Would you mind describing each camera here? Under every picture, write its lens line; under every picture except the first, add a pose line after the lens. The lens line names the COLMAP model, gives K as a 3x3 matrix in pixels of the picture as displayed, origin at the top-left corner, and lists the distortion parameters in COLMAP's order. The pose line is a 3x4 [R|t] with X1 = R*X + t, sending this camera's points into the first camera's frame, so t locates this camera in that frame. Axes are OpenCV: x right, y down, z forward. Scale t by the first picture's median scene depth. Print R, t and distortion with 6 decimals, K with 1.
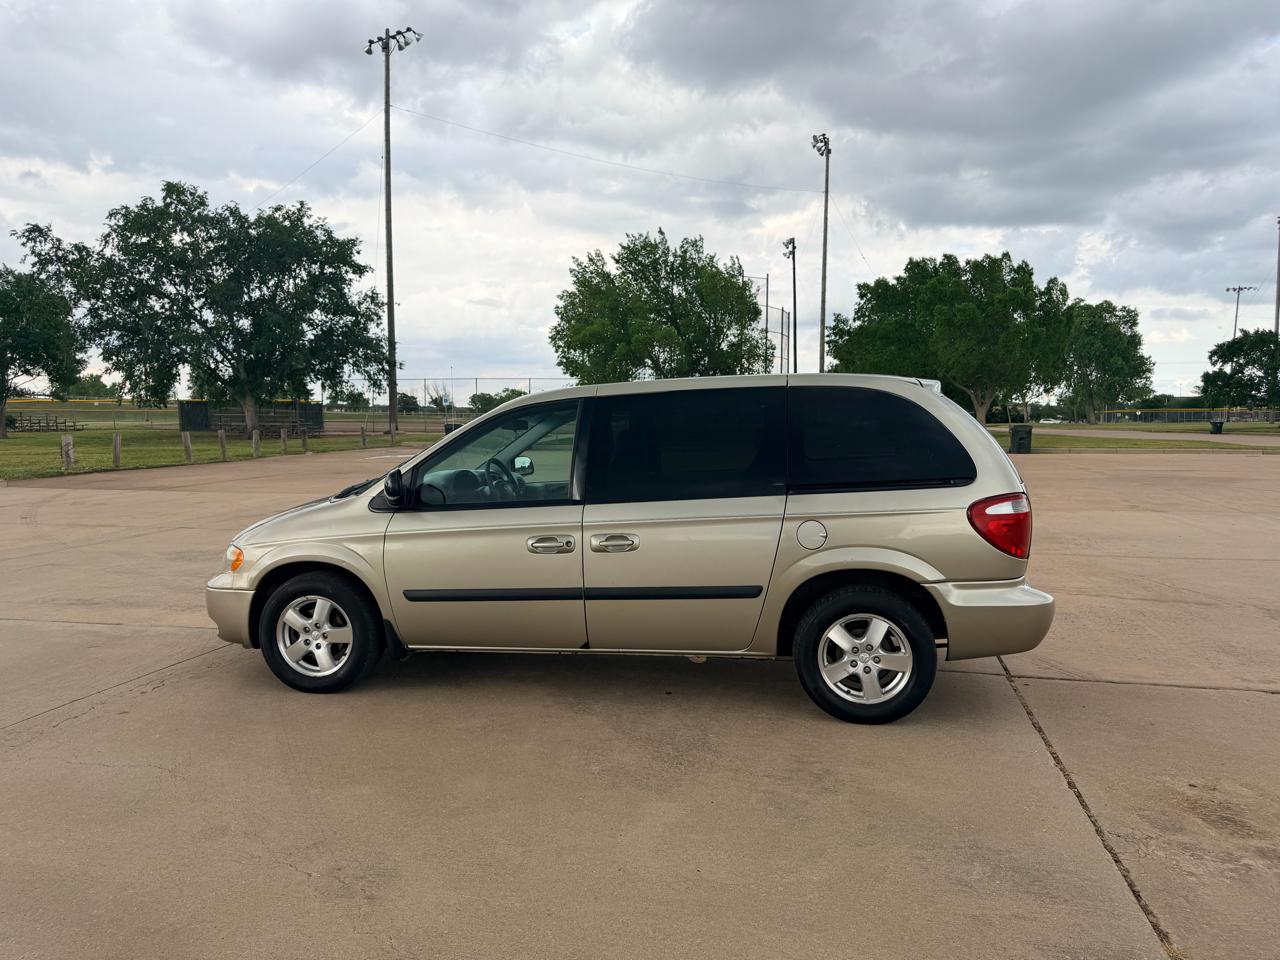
lens RADIAL K [[889.0, 0, 640.0], [0, 889.0, 480.0], [0, 0, 1]] dist [0.078303, -0.118803]
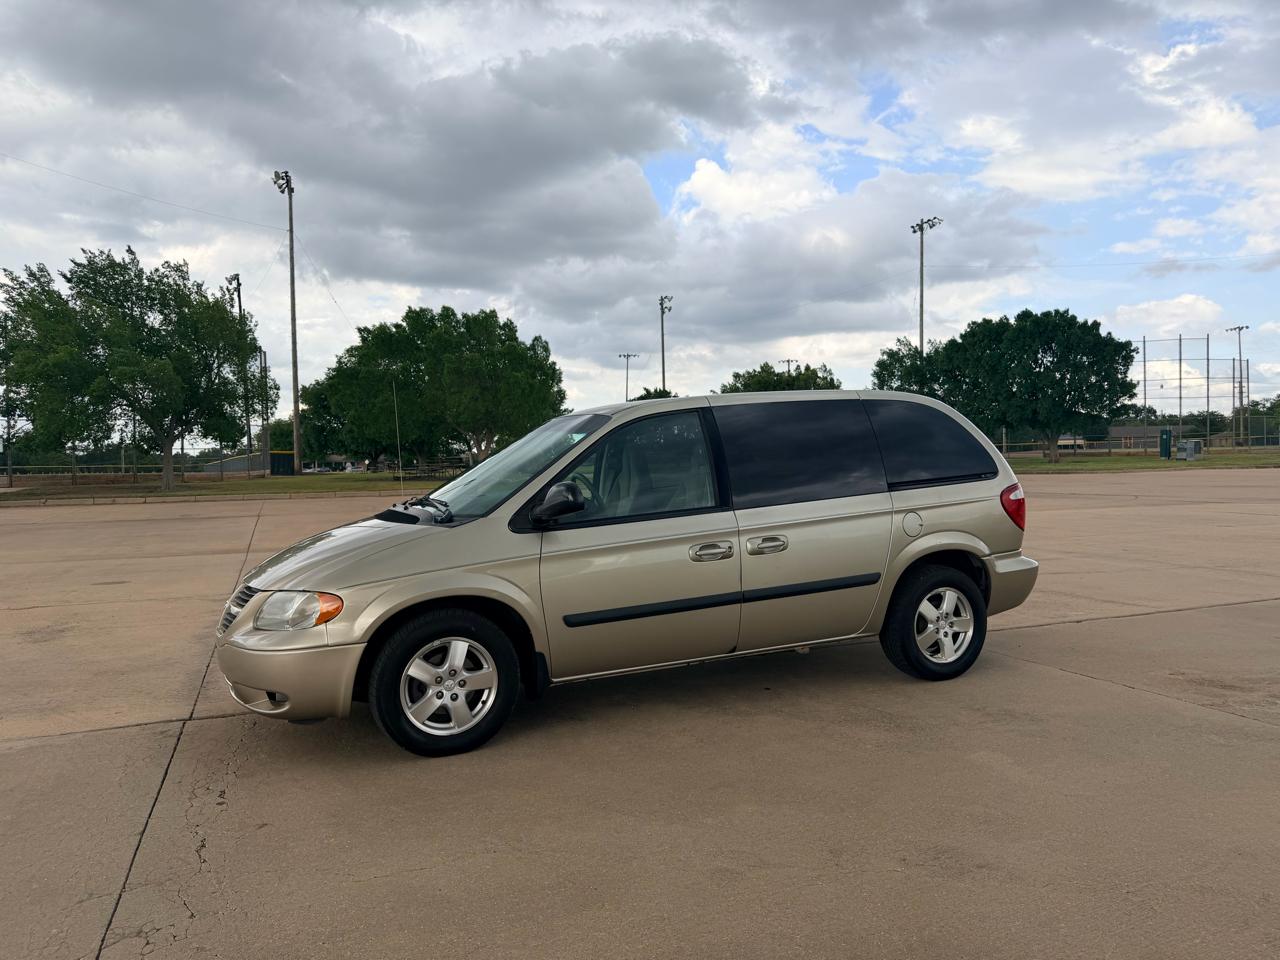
lens RADIAL K [[889.0, 0, 640.0], [0, 889.0, 480.0], [0, 0, 1]] dist [0.078303, -0.118803]
pose [[0.824551, -0.026580, 0.565162, -0.705579], [0.056636, 0.997756, -0.035704, 0.022503], [-0.562945, 0.061448, 0.824207, 0.205419]]
